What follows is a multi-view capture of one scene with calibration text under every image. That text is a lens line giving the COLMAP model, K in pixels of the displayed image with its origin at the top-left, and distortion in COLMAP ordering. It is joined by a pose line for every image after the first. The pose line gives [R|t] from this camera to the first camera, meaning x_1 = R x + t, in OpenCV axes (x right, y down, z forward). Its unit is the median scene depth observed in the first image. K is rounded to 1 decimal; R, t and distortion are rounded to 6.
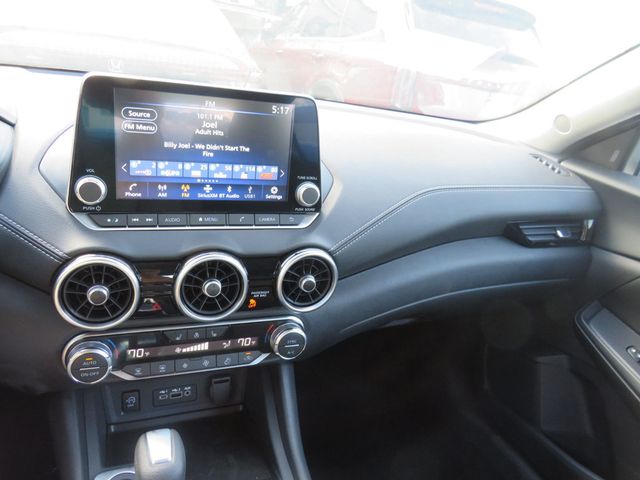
lens RADIAL K [[450.6, 0, 320.6], [0, 450.6, 227.5], [0, 0, 1]] dist [-0.027560, -0.003160]
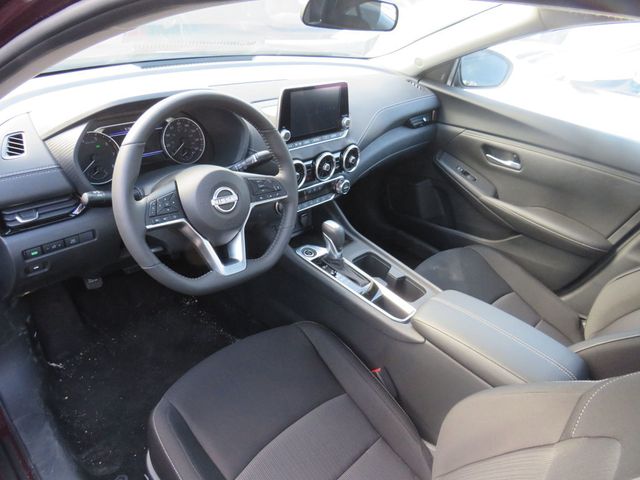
lens RADIAL K [[450.6, 0, 320.6], [0, 450.6, 227.5], [0, 0, 1]] dist [-0.027560, -0.003160]
pose [[0.911892, -0.237375, 0.334822, -0.711016], [0.154803, 0.954453, 0.255060, -0.112510], [-0.380116, -0.180756, 0.907105, -0.785772]]
